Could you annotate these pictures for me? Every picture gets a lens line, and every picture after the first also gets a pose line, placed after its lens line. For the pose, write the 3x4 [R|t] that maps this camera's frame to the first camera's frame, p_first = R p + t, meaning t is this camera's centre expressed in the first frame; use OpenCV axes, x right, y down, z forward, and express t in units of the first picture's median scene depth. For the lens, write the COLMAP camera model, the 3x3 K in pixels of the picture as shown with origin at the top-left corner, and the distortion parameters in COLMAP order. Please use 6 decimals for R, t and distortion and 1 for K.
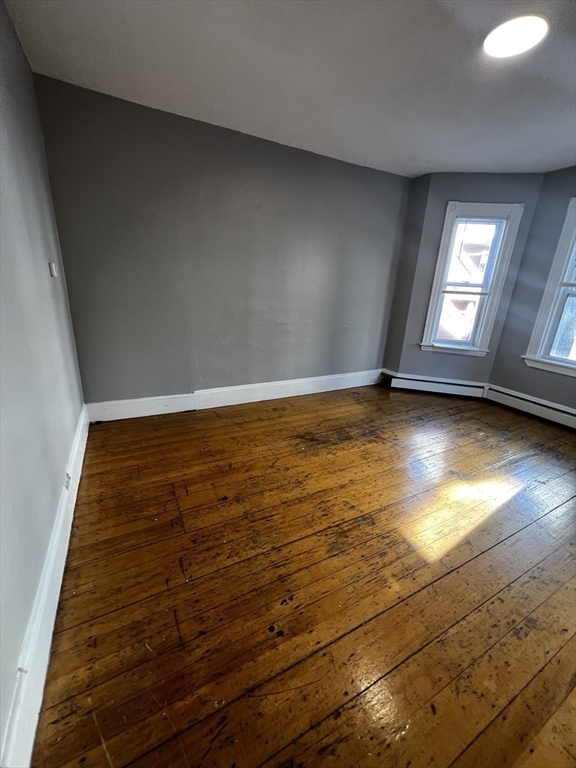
lens RADIAL K [[310.0, 0, 285.0], [0, 310.0, 383.0], [0, 0, 1]] dist [-0.003000, 0.000374]
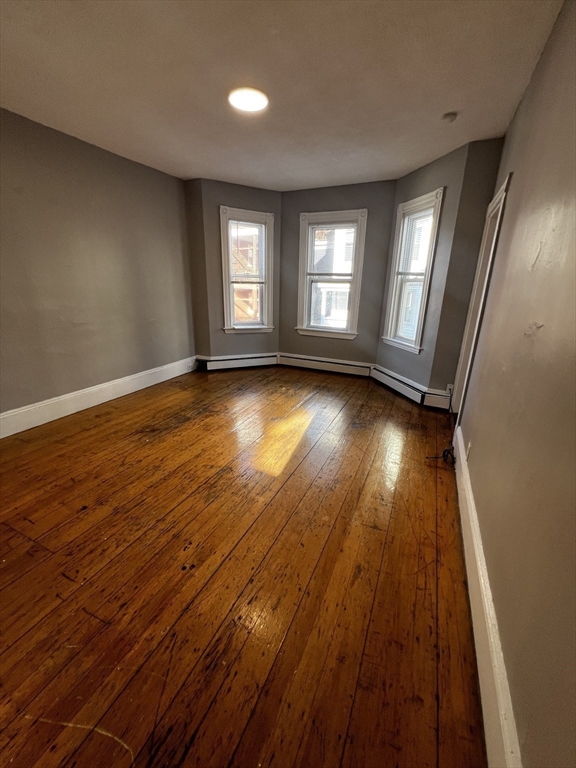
lens RADIAL K [[310.0, 0, 288.4], [0, 310.0, 379.4], [0, 0, 1]] dist [-0.003000, 0.000374]
pose [[0.794110, -0.212936, 0.569252, -0.118570], [0.205876, 0.975489, 0.077695, 0.033305], [-0.571843, 0.055497, 0.818484, -0.121761]]
